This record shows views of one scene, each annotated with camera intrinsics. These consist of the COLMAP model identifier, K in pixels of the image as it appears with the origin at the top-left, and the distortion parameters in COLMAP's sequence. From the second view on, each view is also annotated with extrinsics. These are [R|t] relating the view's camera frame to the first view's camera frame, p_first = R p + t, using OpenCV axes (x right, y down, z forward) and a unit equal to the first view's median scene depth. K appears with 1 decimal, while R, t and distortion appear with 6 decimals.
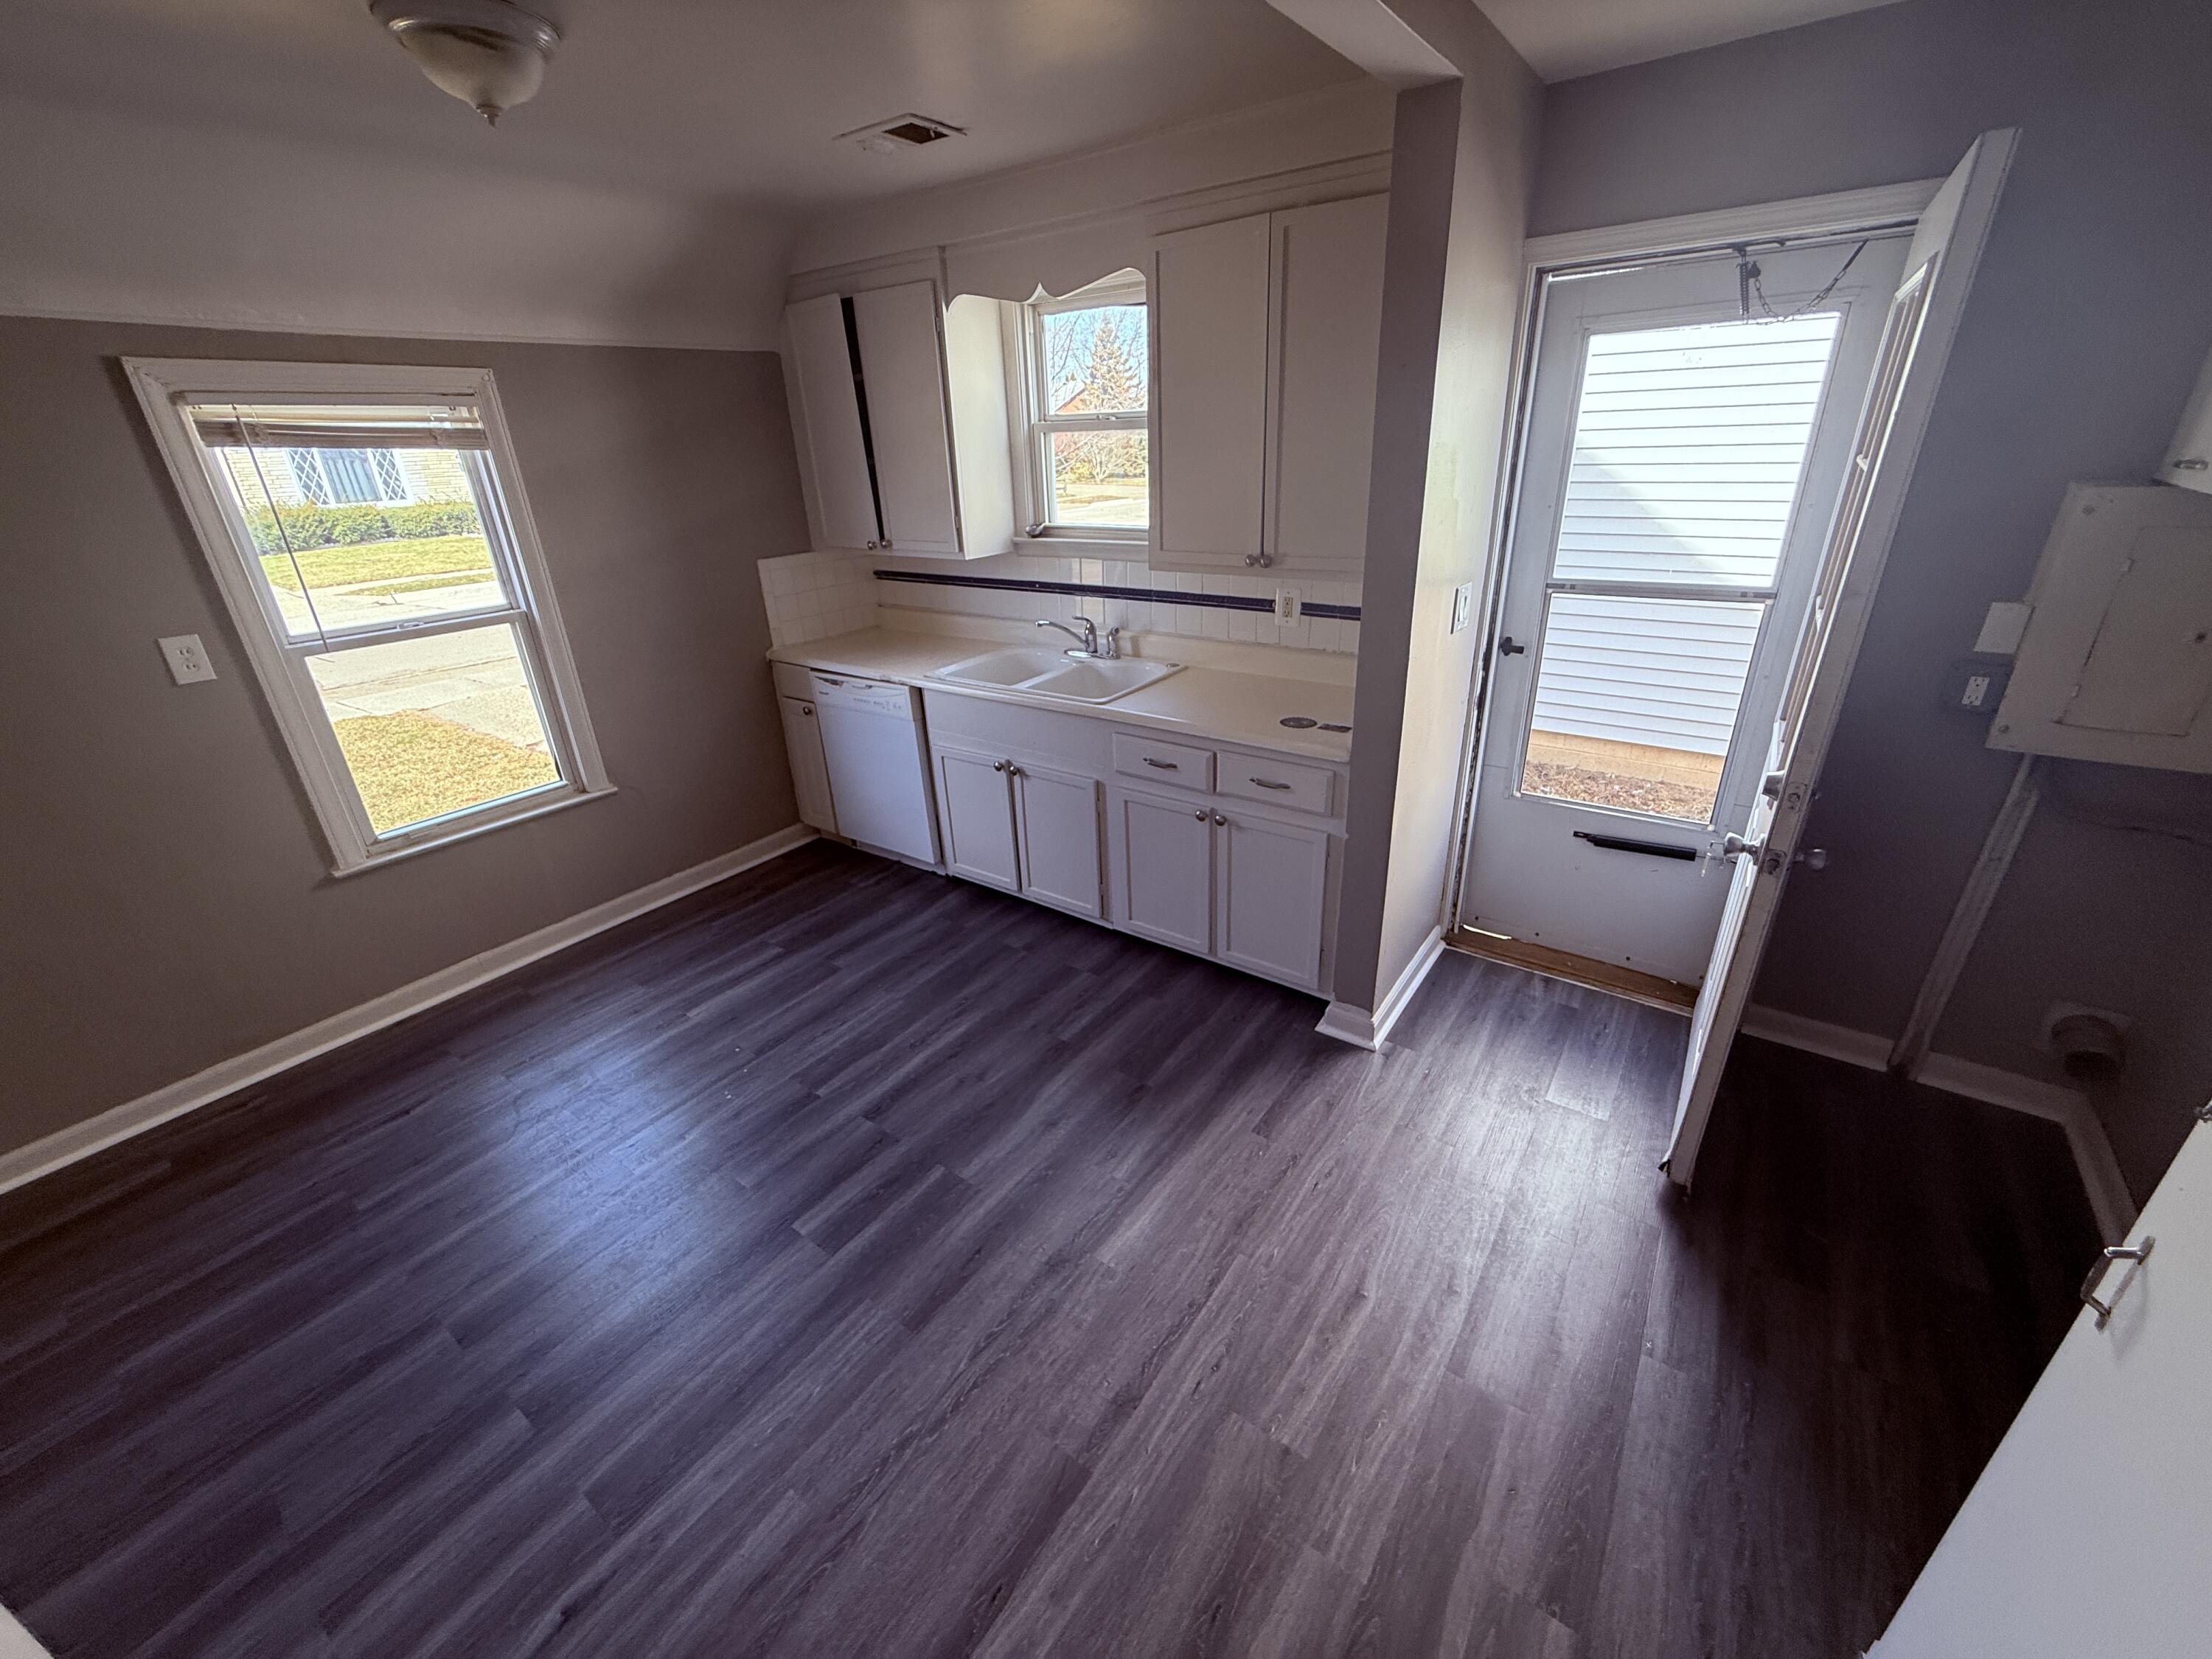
lens RADIAL K [[880.7, 0, 1100.3], [0, 880.7, 823.8], [0, 0, 1]] dist [0.000873, -0.000035]
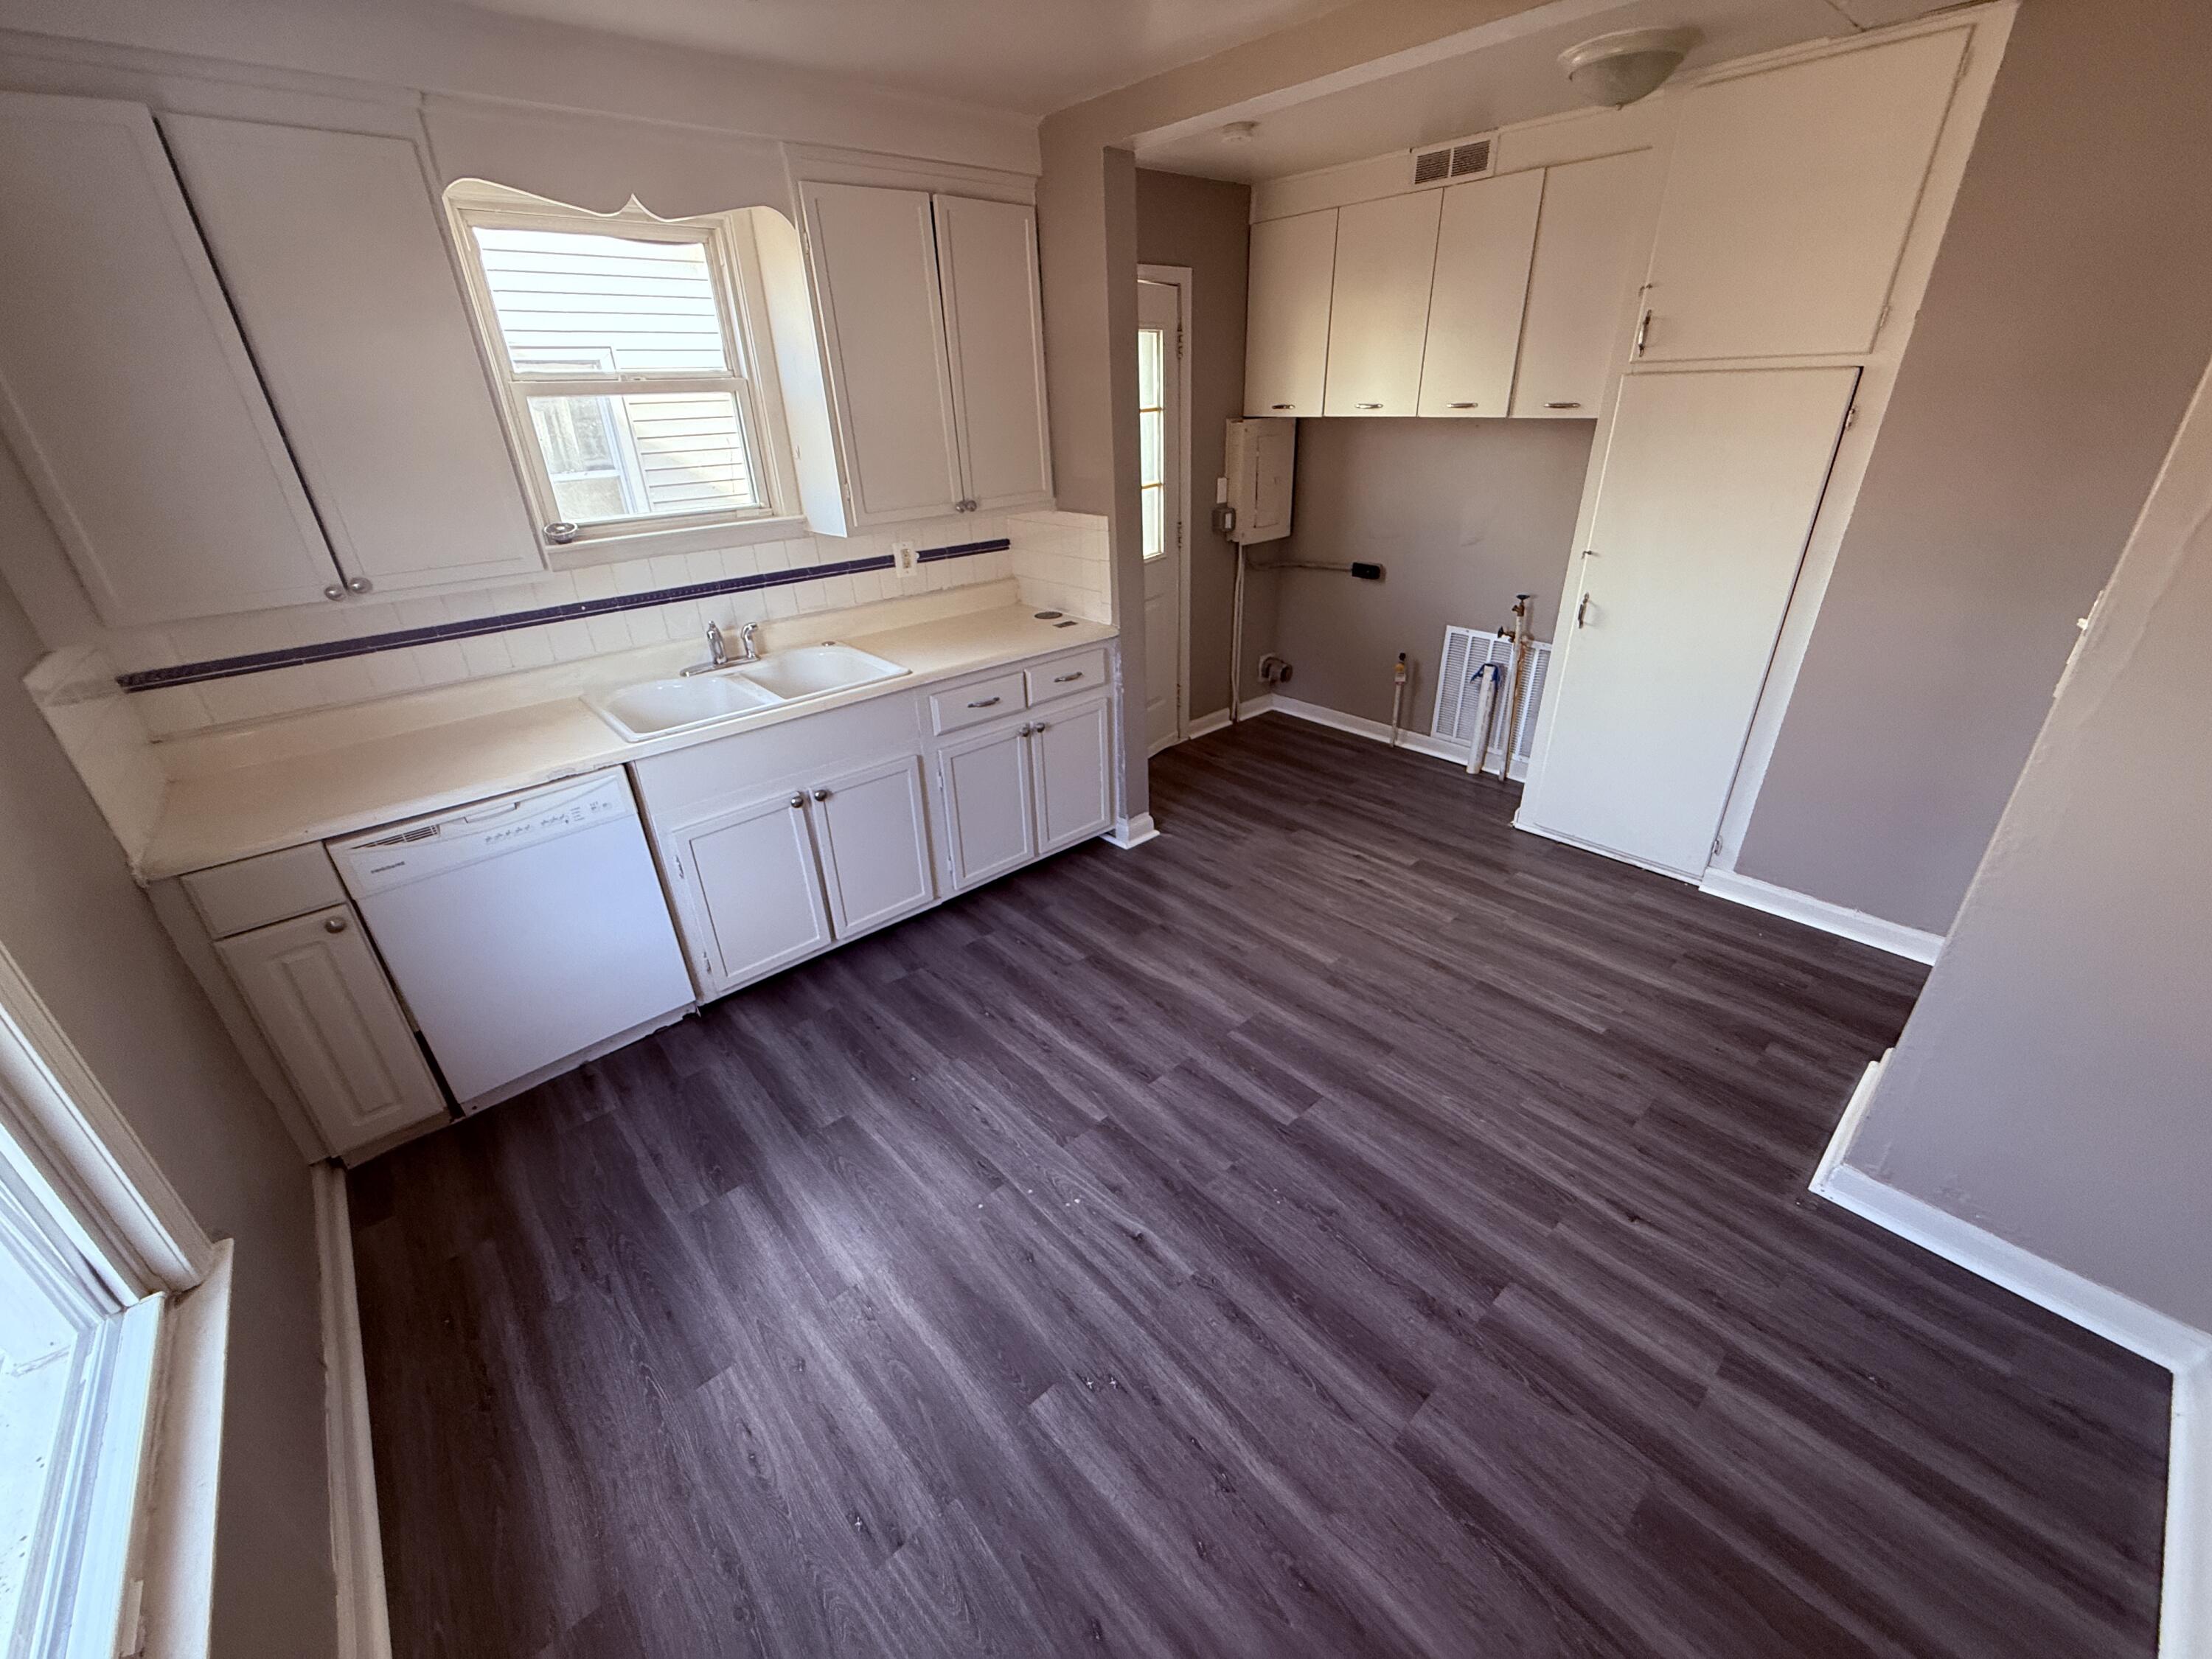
lens RADIAL K [[880.7, 0, 1100.3], [0, 880.7, 823.8], [0, 0, 1]] dist [0.000873, -0.000035]
pose [[0.228584, -0.401703, 0.886783, -0.901259], [0.421168, 0.862050, 0.281936, -0.183458], [-0.877706, 0.309038, 0.366236, 0.532360]]
